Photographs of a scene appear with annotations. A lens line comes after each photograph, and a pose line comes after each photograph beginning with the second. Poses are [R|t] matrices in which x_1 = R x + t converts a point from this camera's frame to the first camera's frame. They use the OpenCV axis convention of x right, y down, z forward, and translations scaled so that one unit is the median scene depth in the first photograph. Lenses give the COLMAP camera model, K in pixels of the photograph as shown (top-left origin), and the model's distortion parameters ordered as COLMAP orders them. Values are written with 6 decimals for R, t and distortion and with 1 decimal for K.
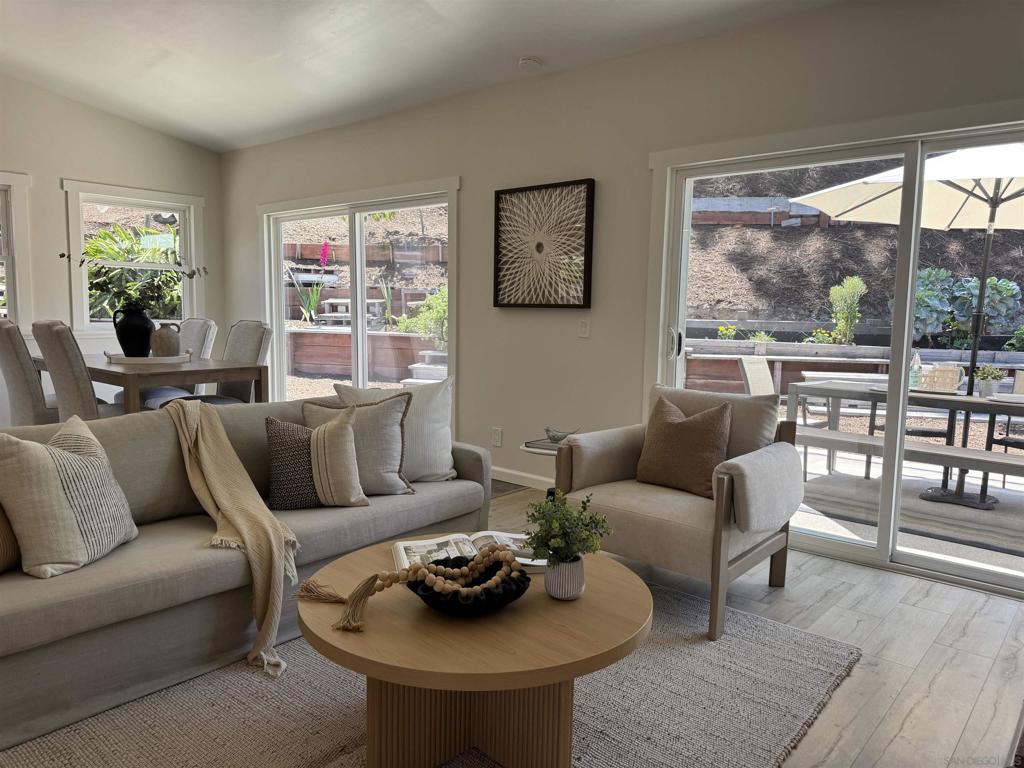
lens RADIAL K [[724.1, 0, 512.0], [0, 724.1, 384.0], [0, 0, 1]] dist [0.095168, -0.138720]
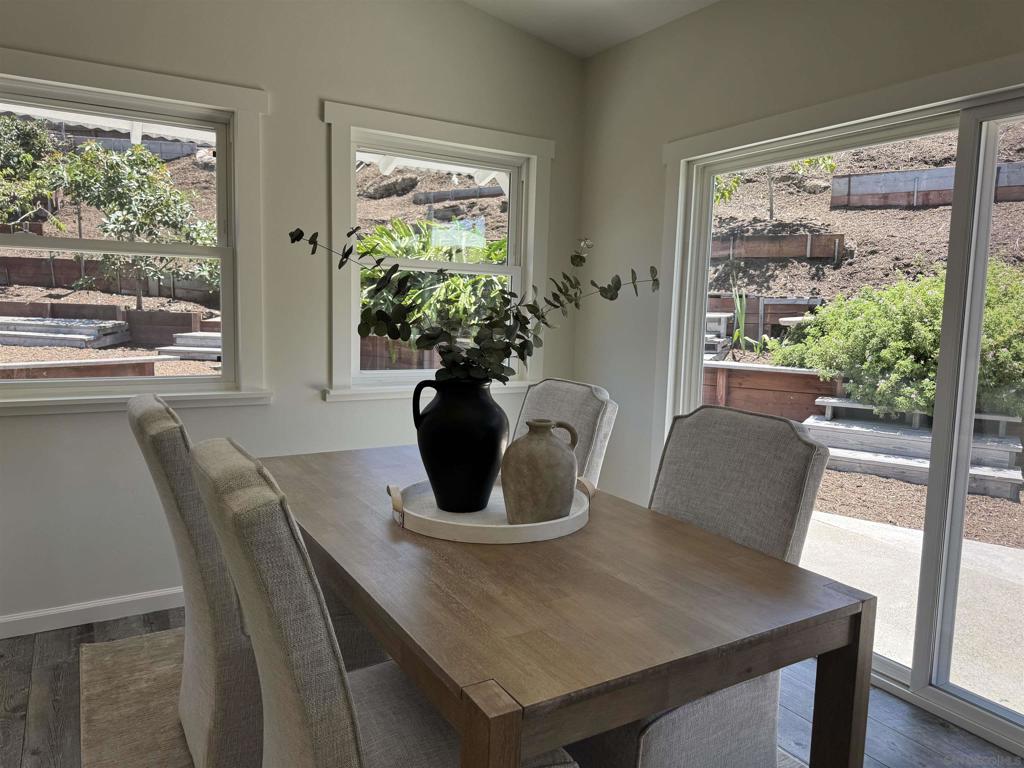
lens RADIAL K [[724.1, 0, 512.0], [0, 724.1, 384.0], [0, 0, 1]] dist [0.095168, -0.138720]
pose [[0.950161, 0.042853, -0.308799, -0.181925], [-0.043318, 0.999047, 0.005354, -0.049860], [0.308735, 0.008290, 0.951112, 0.316379]]
